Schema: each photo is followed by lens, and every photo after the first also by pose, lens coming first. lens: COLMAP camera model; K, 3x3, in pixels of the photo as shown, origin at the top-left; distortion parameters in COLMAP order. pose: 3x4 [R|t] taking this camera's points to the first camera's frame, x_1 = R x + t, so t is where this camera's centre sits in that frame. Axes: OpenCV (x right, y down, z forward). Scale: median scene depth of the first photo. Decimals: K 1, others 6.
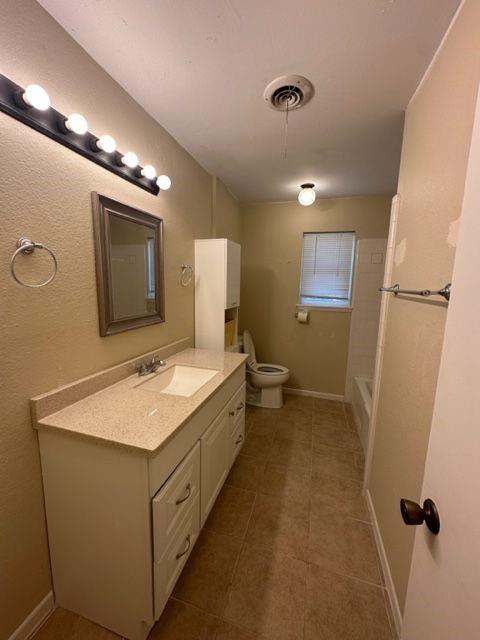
lens RADIAL K [[253.8, 0, 240.0], [0, 253.8, 319.8], [0, 0, 1]] dist [-0.002443, 0.000723]
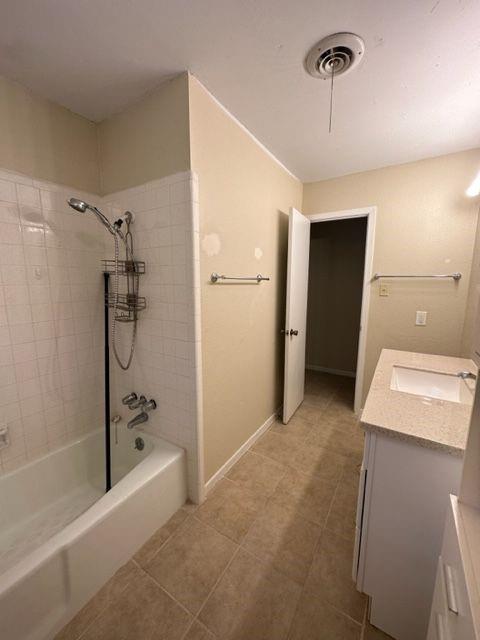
lens RADIAL K [[253.8, 0, 241.1], [0, 253.8, 319.9], [0, 0, 1]] dist [-0.002443, 0.000723]
pose [[-0.964254, -0.066625, 0.256468, 0.181909], [0.010629, 0.957371, 0.288667, -0.234707], [-0.264767, 0.281074, -0.922440, 1.848473]]
